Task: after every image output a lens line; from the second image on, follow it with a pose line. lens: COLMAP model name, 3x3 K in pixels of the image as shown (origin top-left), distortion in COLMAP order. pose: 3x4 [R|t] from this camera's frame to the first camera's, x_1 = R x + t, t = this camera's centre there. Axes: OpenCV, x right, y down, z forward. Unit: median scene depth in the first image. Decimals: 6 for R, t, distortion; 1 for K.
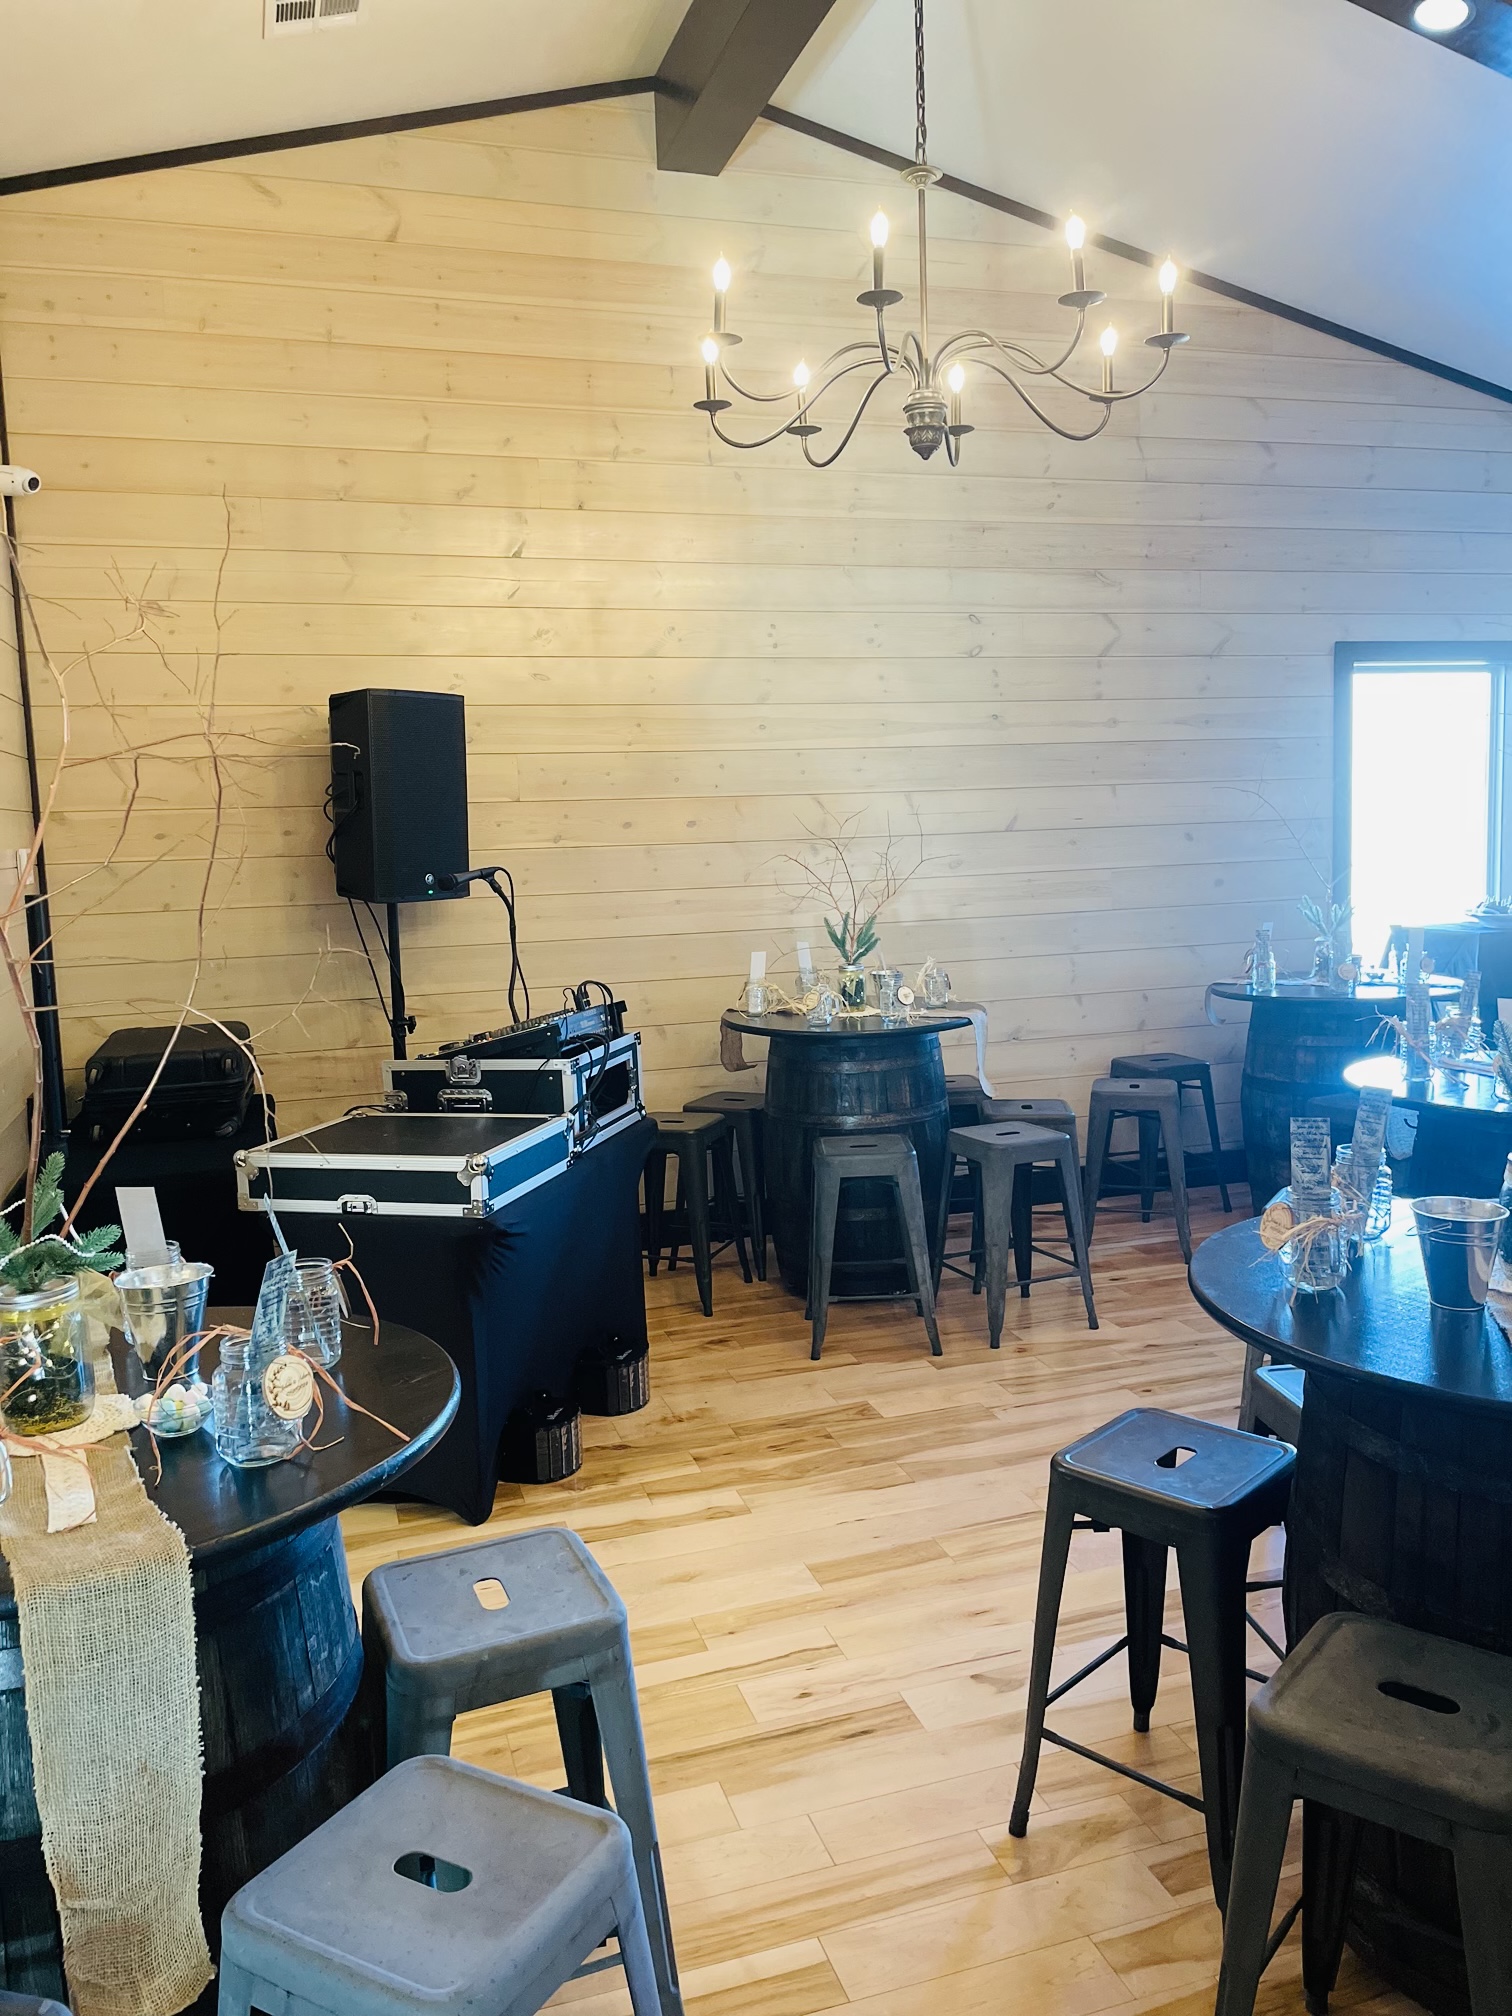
lens RADIAL K [[1556.3, 0, 749.4], [0, 1556.3, 1000.4], [0, 0, 1]] dist [0.085518, -0.070024]
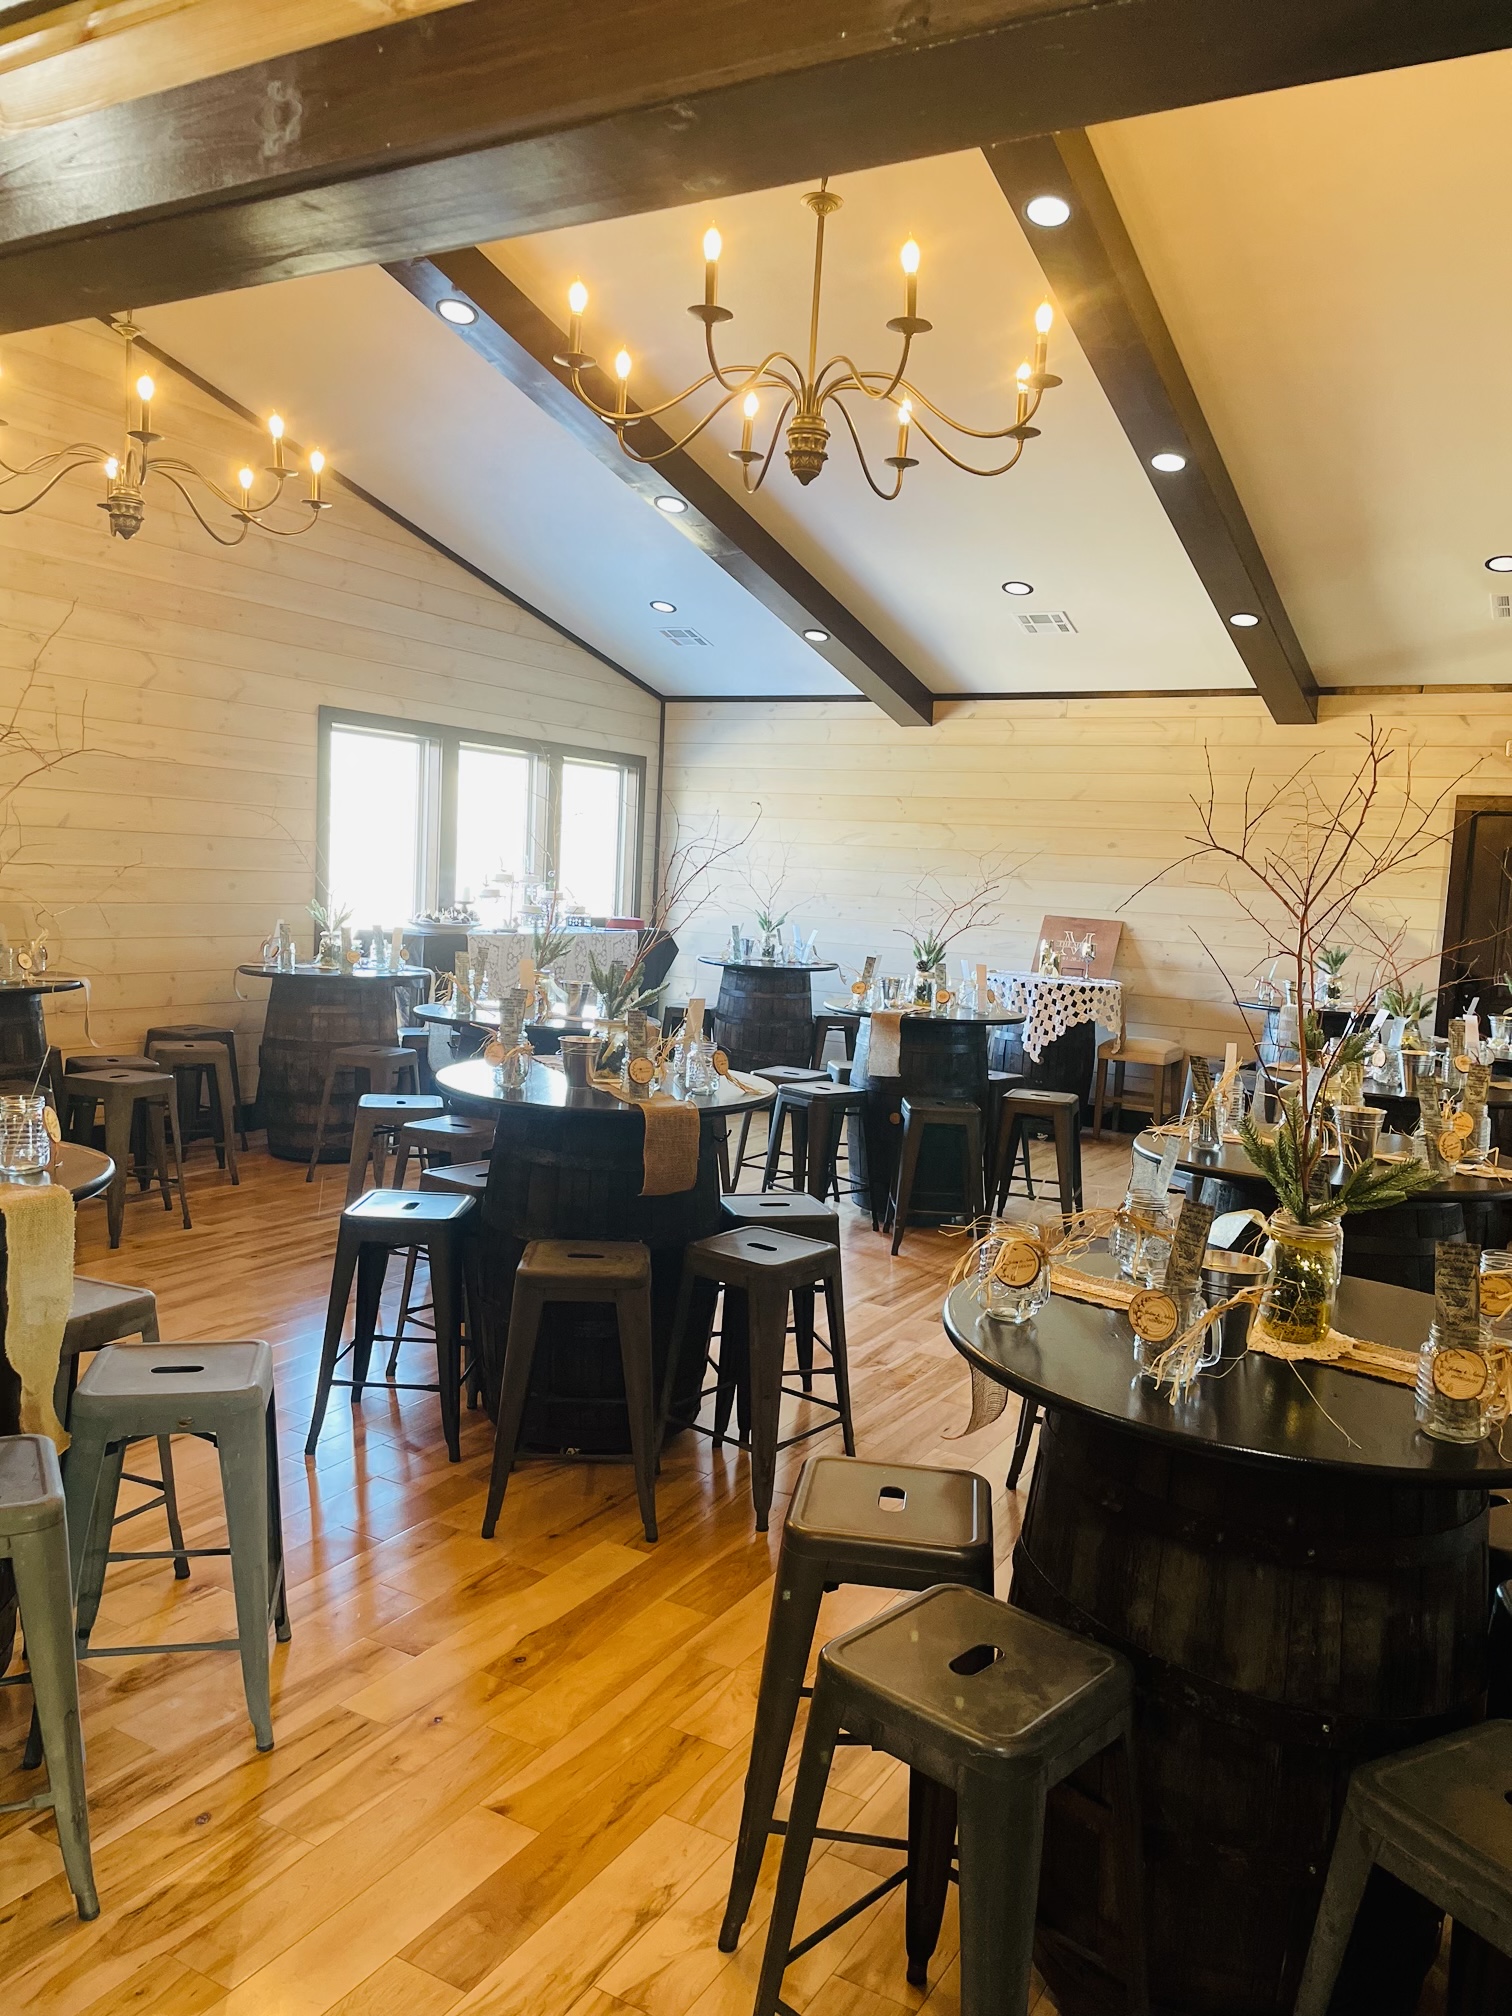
lens RADIAL K [[1556.3, 0, 756.0], [0, 1556.3, 1011.5], [0, 0, 1]] dist [0.085518, -0.070024]
pose [[0.745736, 0.007315, 0.666201, -0.223546], [0.001057, 0.999925, -0.012163, 0.040240], [-0.666241, 0.009775, 0.745673, -0.195795]]
